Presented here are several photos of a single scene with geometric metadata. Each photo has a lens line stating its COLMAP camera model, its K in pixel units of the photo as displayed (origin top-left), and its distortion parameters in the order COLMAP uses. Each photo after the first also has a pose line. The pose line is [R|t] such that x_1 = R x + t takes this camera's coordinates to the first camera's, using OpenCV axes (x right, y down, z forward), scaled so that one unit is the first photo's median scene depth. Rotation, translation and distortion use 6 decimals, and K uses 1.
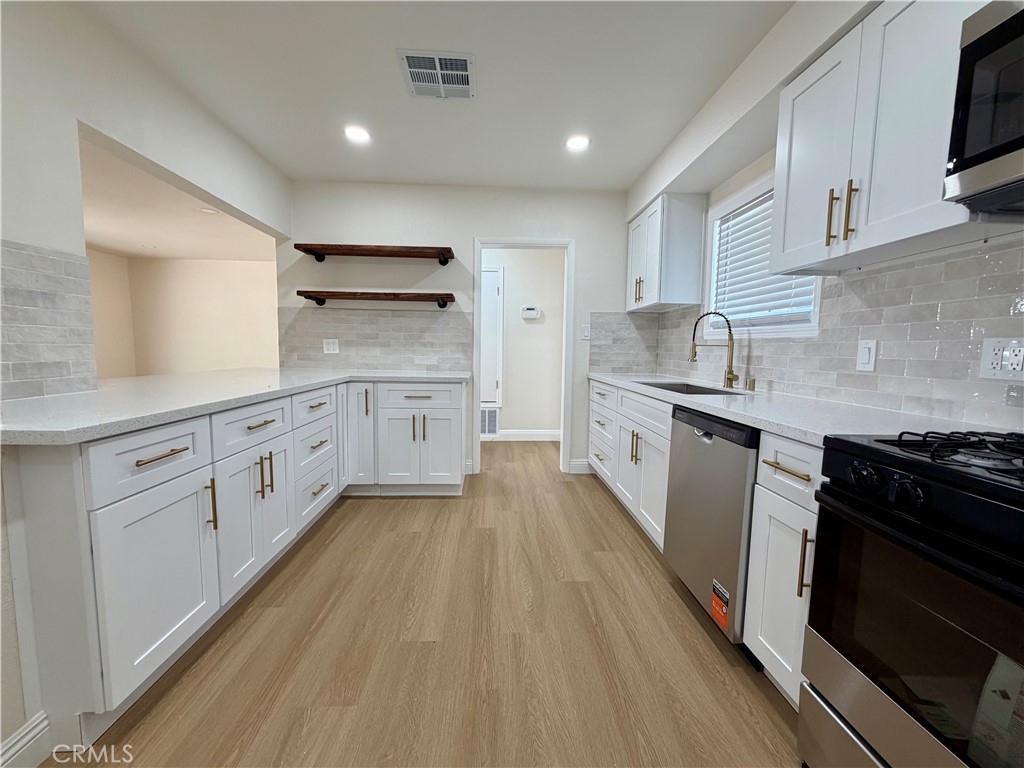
lens RADIAL K [[407.9, 0, 513.2], [0, 407.9, 383.6], [0, 0, 1]] dist [-0.000294, 0.000360]
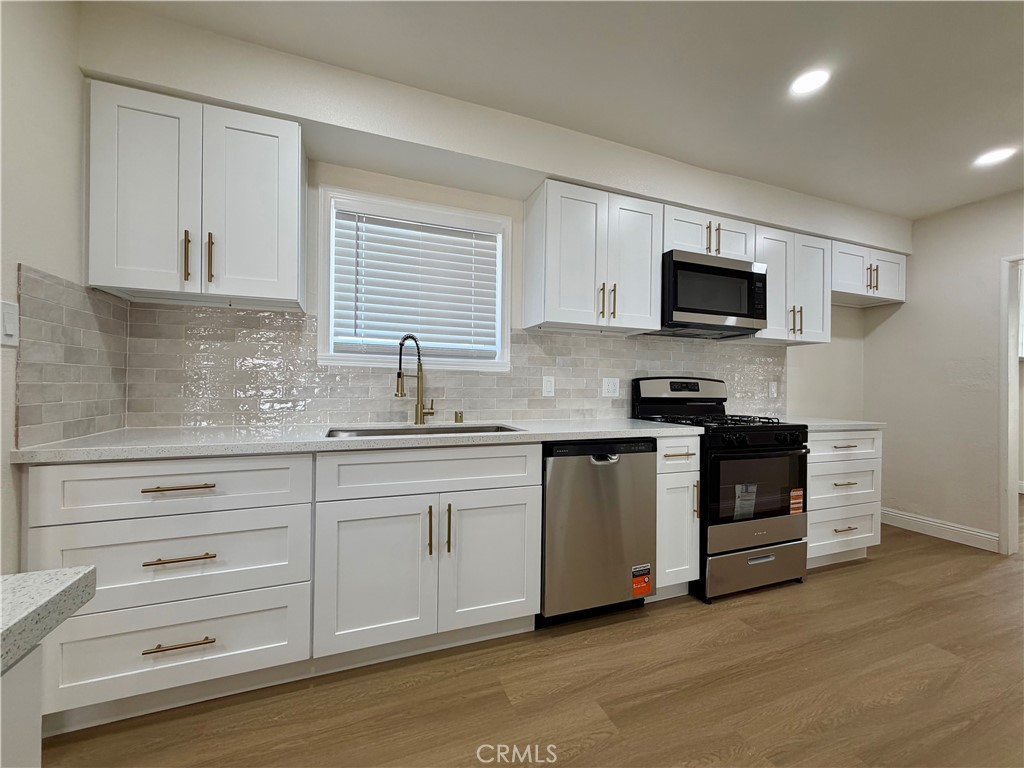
lens RADIAL K [[407.9, 0, 508.1], [0, 407.9, 386.5], [0, 0, 1]] dist [-0.000294, 0.000360]
pose [[-0.304996, -0.017017, 0.952202, -0.299006], [0.065934, 0.997064, 0.038938, -0.076688], [-0.950069, 0.074658, -0.302978, 0.892252]]
